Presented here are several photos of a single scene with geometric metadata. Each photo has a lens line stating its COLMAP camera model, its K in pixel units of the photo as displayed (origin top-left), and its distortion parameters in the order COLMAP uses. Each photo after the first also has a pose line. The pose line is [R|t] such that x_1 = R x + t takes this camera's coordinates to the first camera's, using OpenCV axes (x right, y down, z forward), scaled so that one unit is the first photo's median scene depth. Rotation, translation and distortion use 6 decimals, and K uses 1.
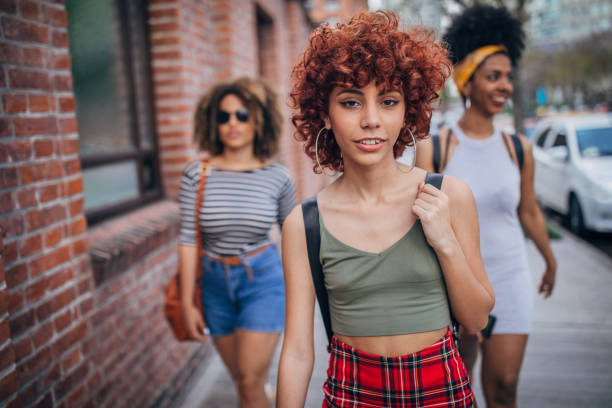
lens RADIAL K [[594.6, 0, 306.0], [0, 594.6, 204.0], [0, 0, 1]] dist [-0.003869, 0.008734]
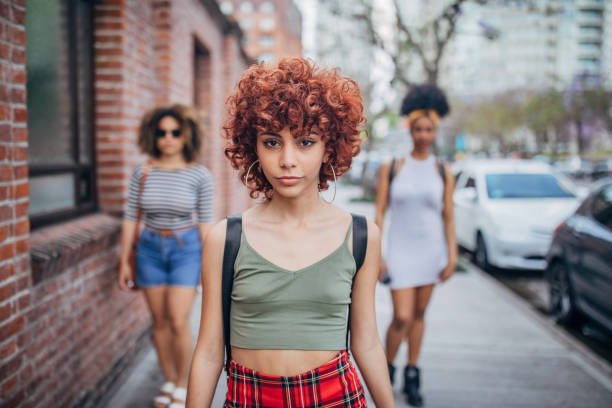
lens RADIAL K [[594.6, 0, 306.0], [0, 594.6, 204.0], [0, 0, 1]] dist [-0.003869, 0.008734]
pose [[0.991093, 0.052256, 0.122488, -0.004351], [-0.045339, 0.997252, -0.058597, 0.031905], [-0.125214, 0.052521, 0.990739, -0.126729]]
